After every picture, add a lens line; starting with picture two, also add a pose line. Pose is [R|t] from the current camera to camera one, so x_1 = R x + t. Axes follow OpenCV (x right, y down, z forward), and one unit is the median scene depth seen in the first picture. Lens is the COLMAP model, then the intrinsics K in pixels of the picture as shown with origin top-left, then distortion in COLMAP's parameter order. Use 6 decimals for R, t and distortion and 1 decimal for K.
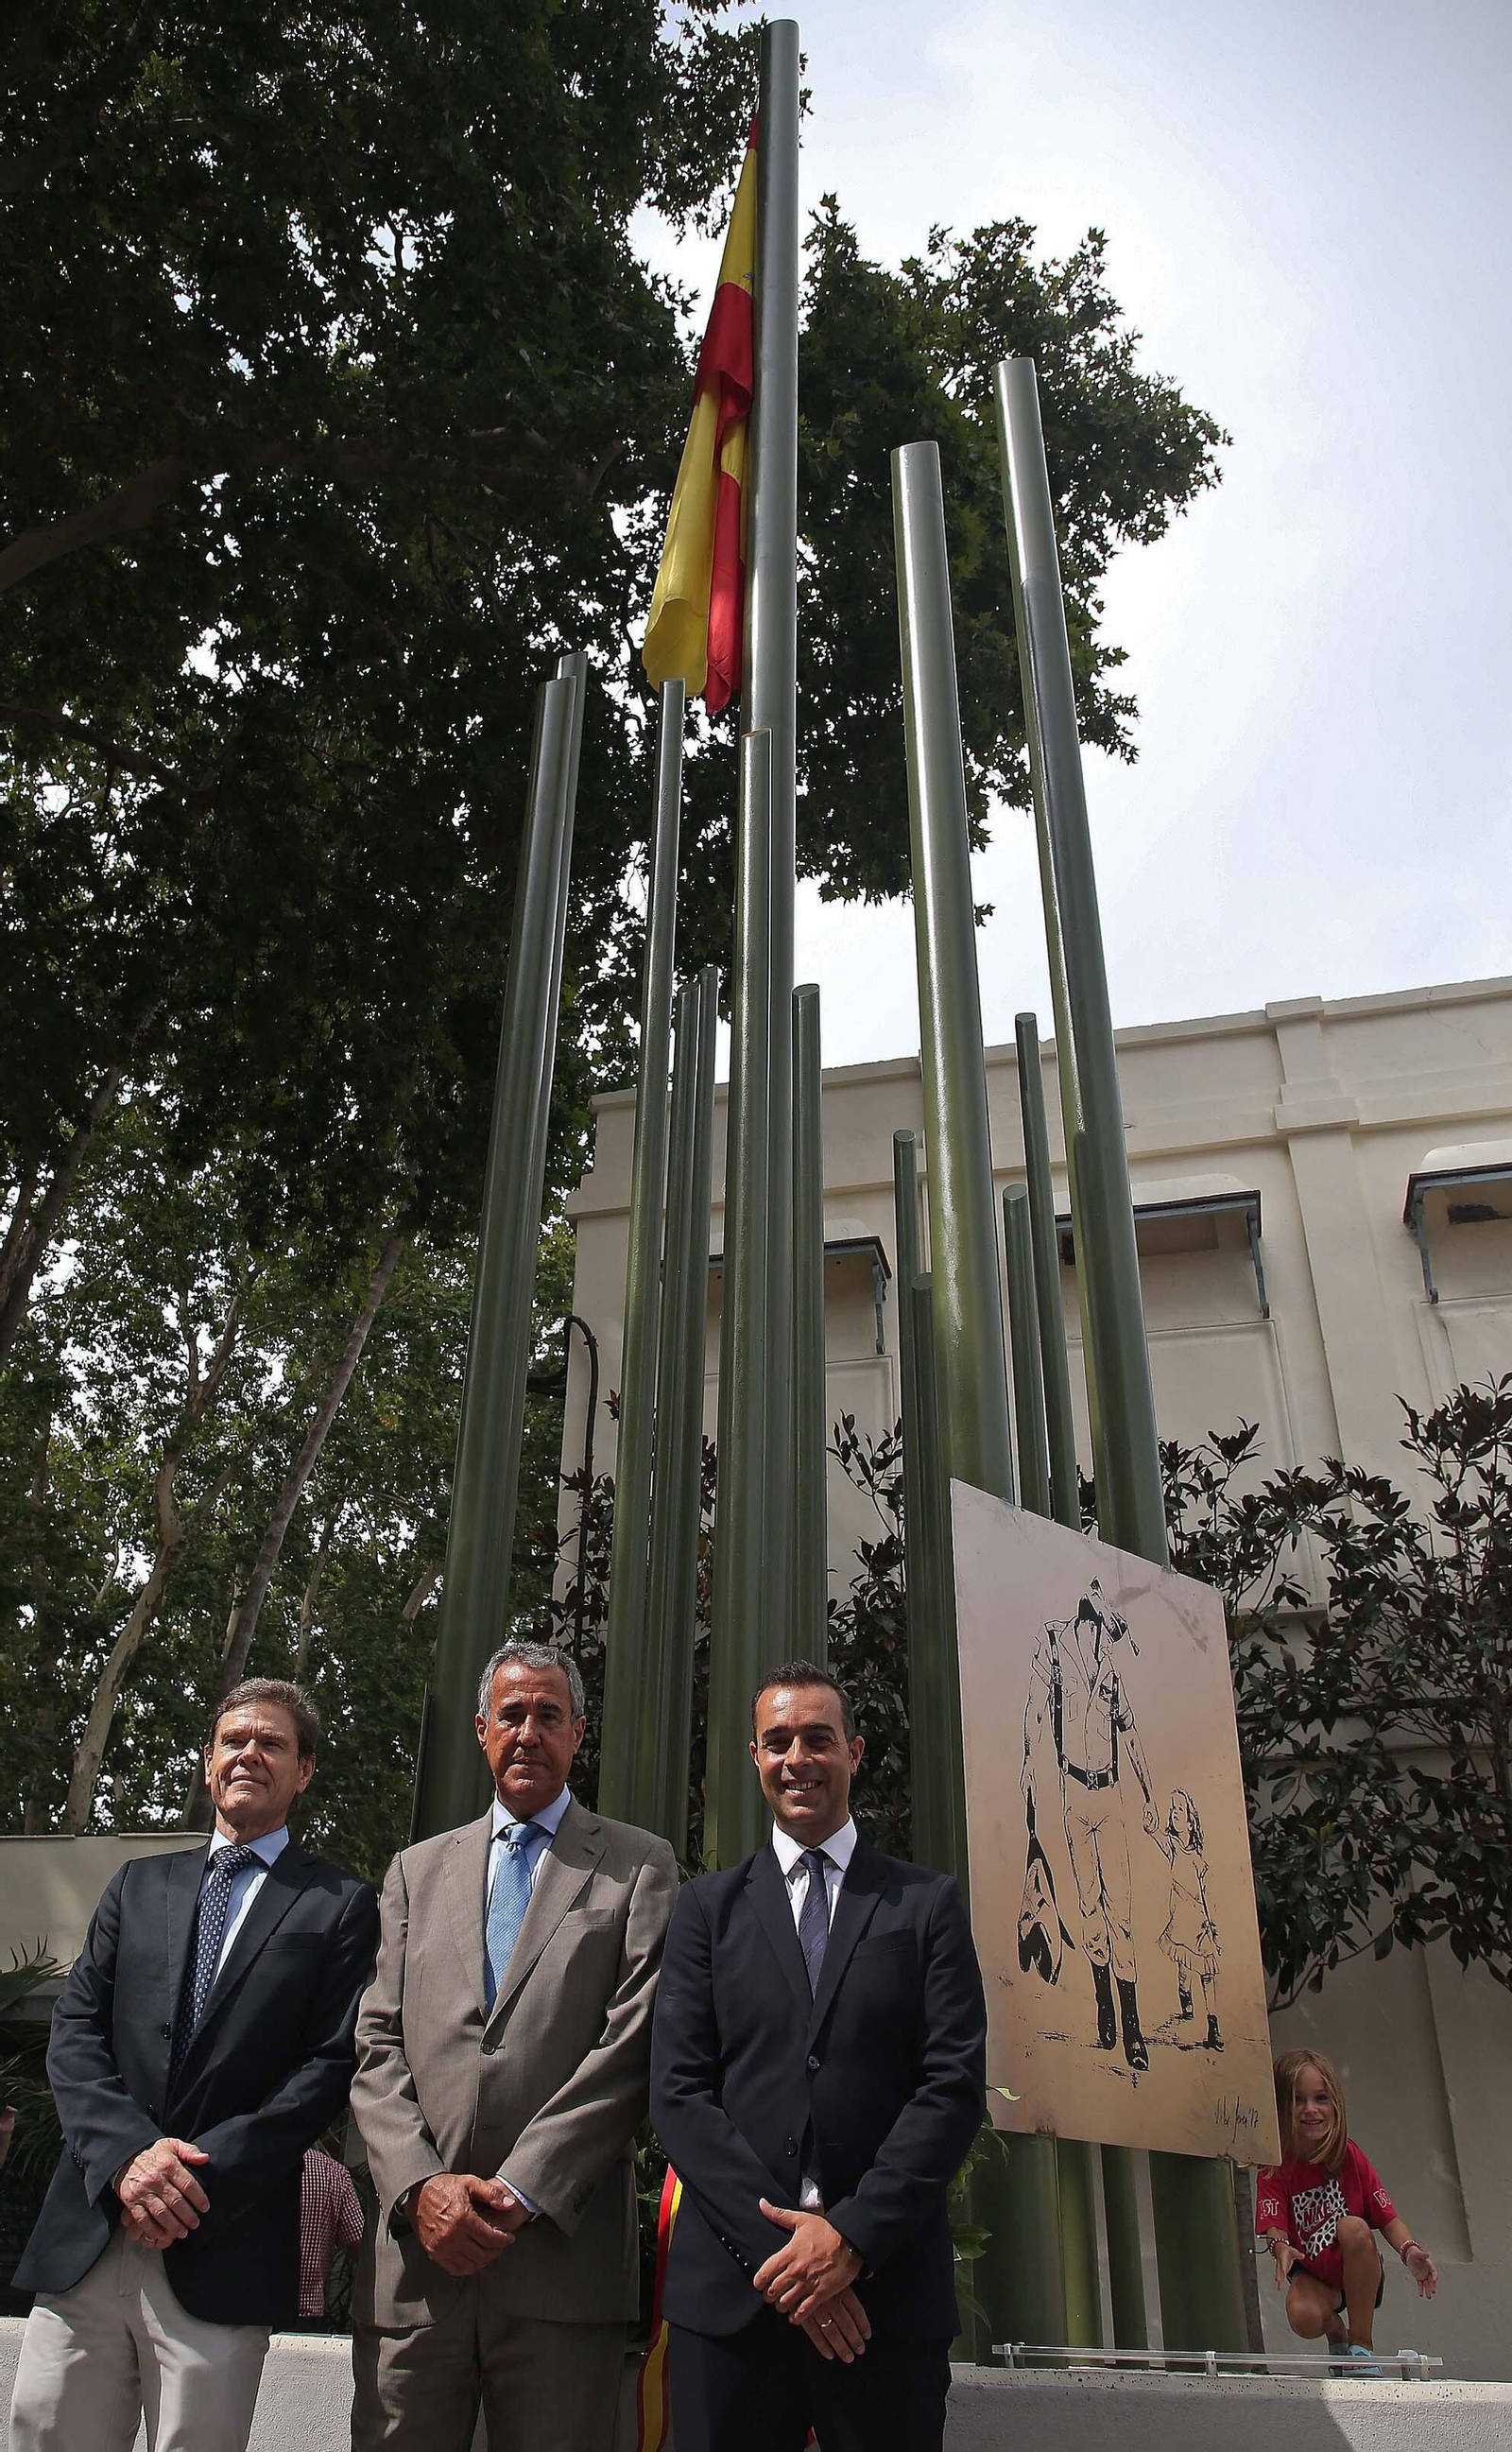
lens RADIAL K [[1807.7, 0, 742.2], [0, 1807.7, 1279.0], [0, 0, 1]] dist [-0.052641, 0.004227]
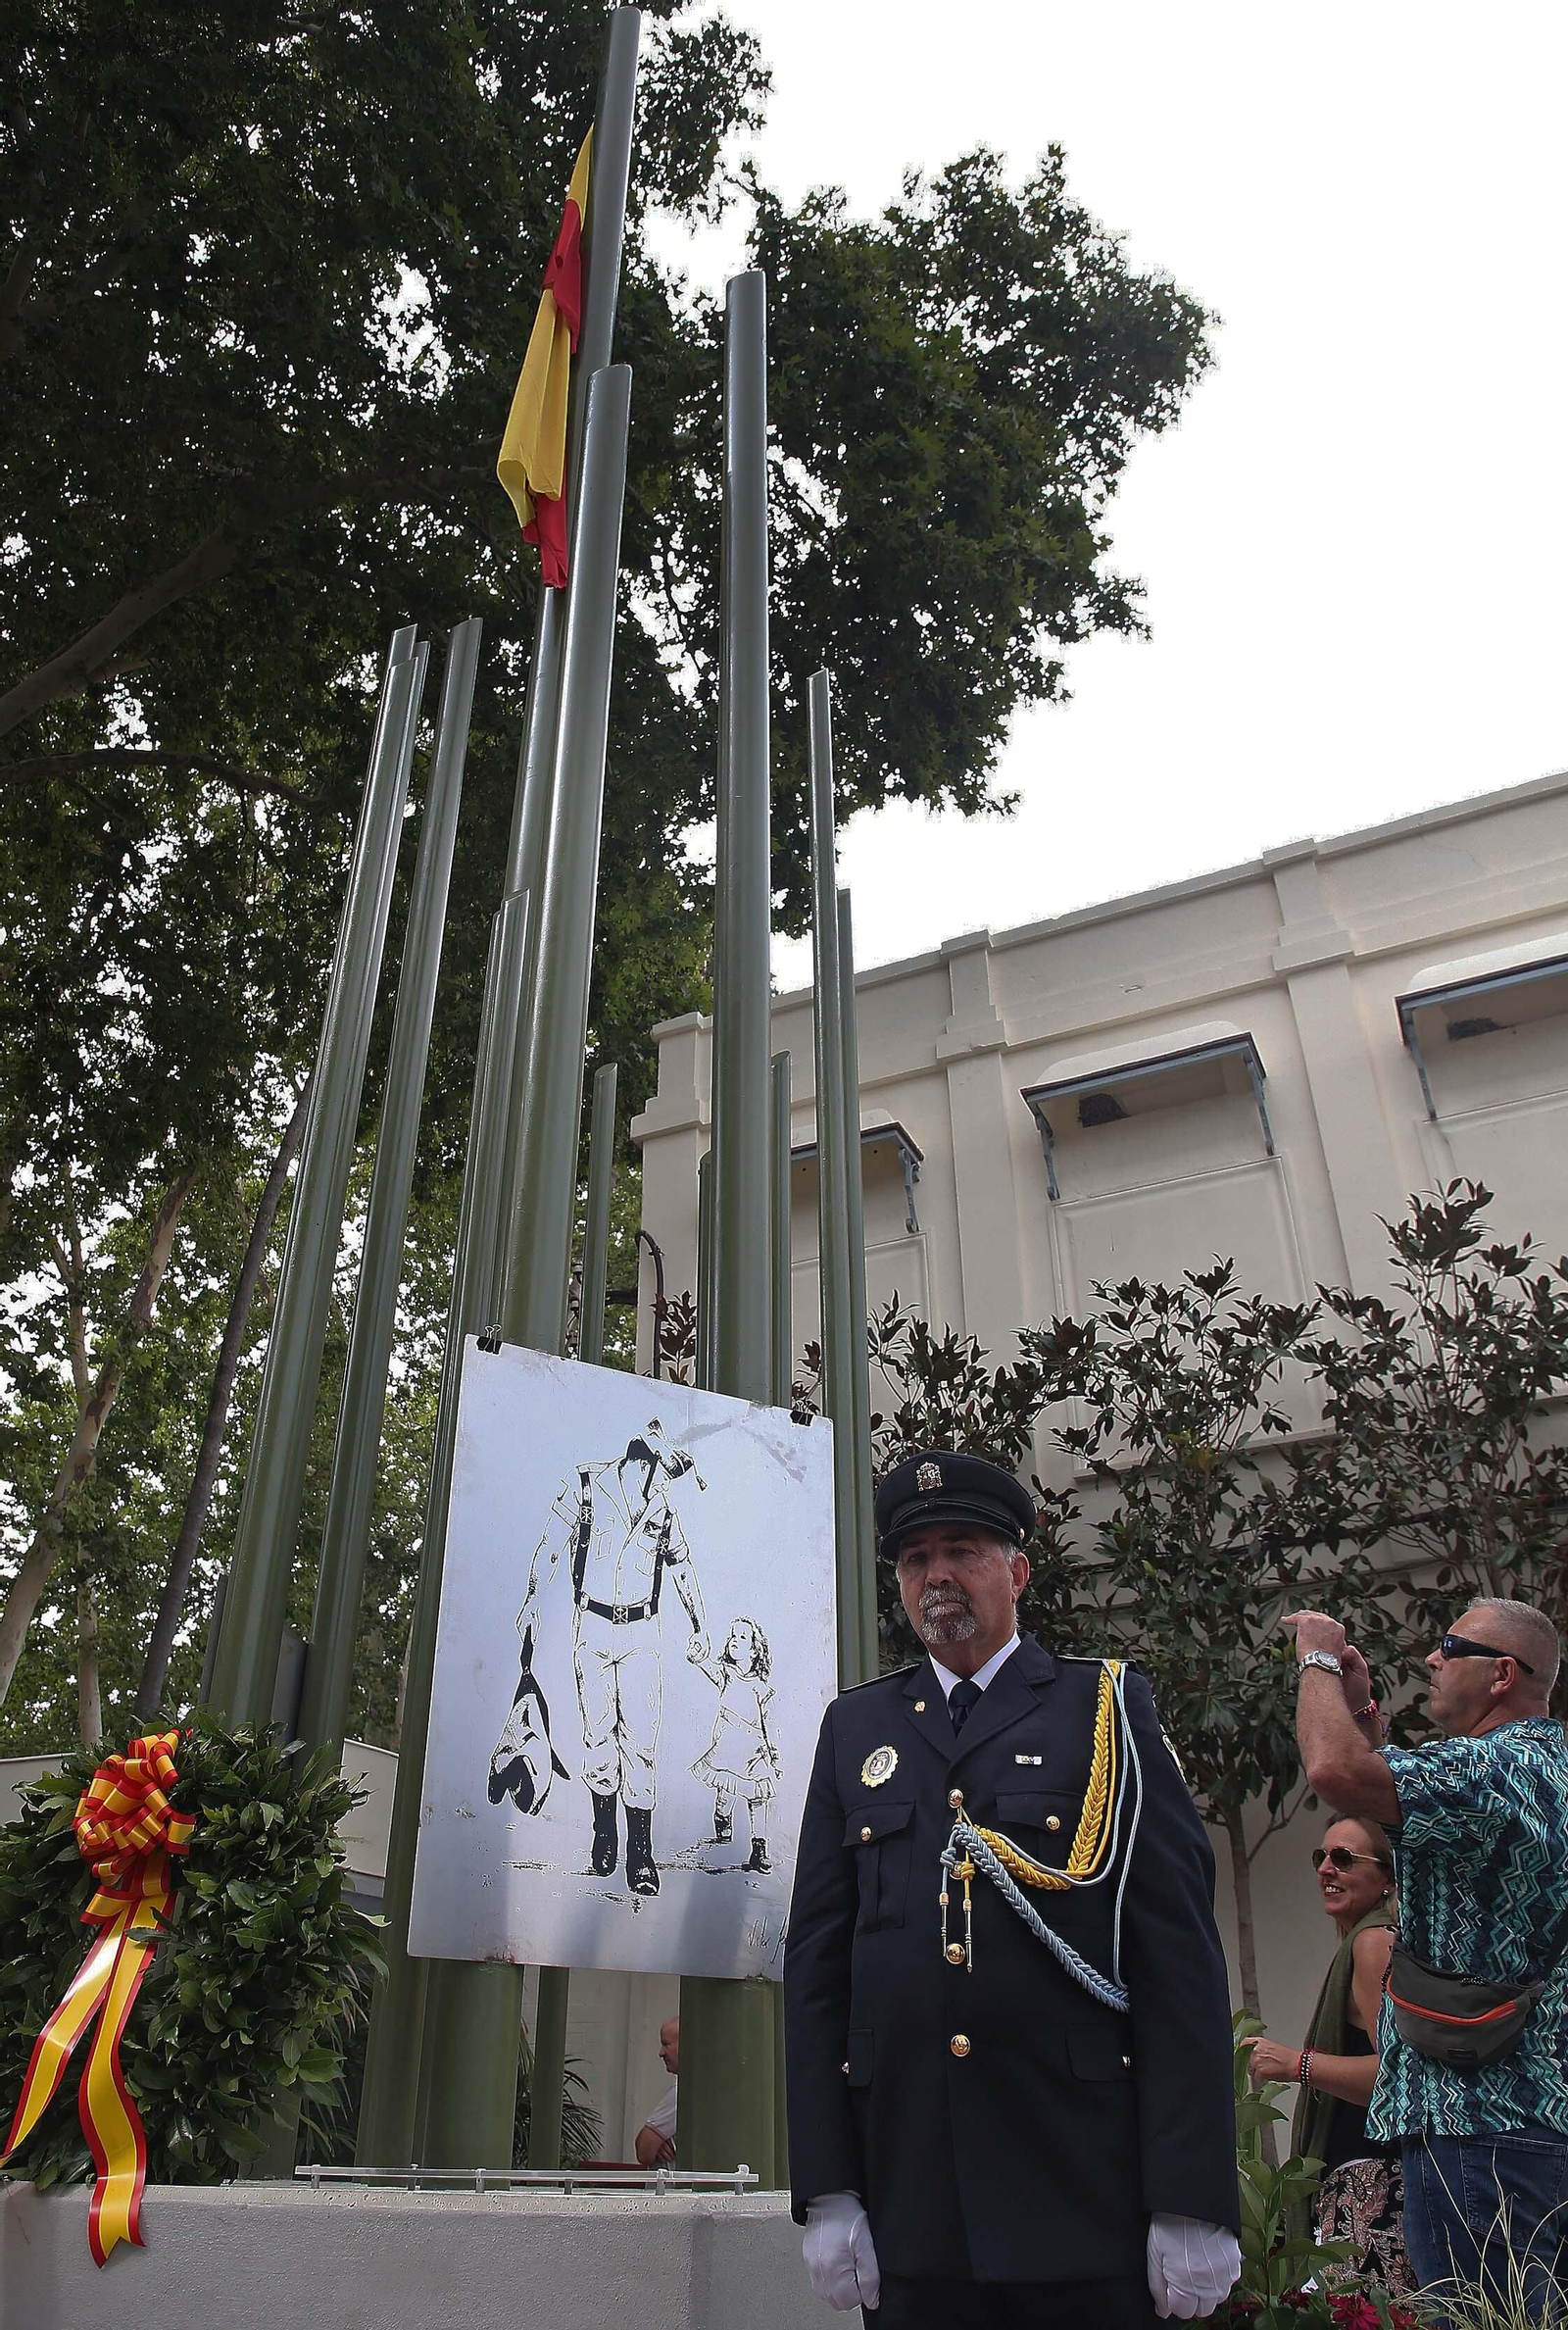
lens RADIAL K [[1679.9, 0, 778.5], [0, 1679.9, 1175.4], [0, 0, 1]] dist [-0.050868, 0.000342]
pose [[0.983630, -0.117491, -0.136627, 0.142210], [0.115917, 0.993068, -0.019452, 0.019033], [0.137966, 0.003296, 0.990432, 0.021386]]
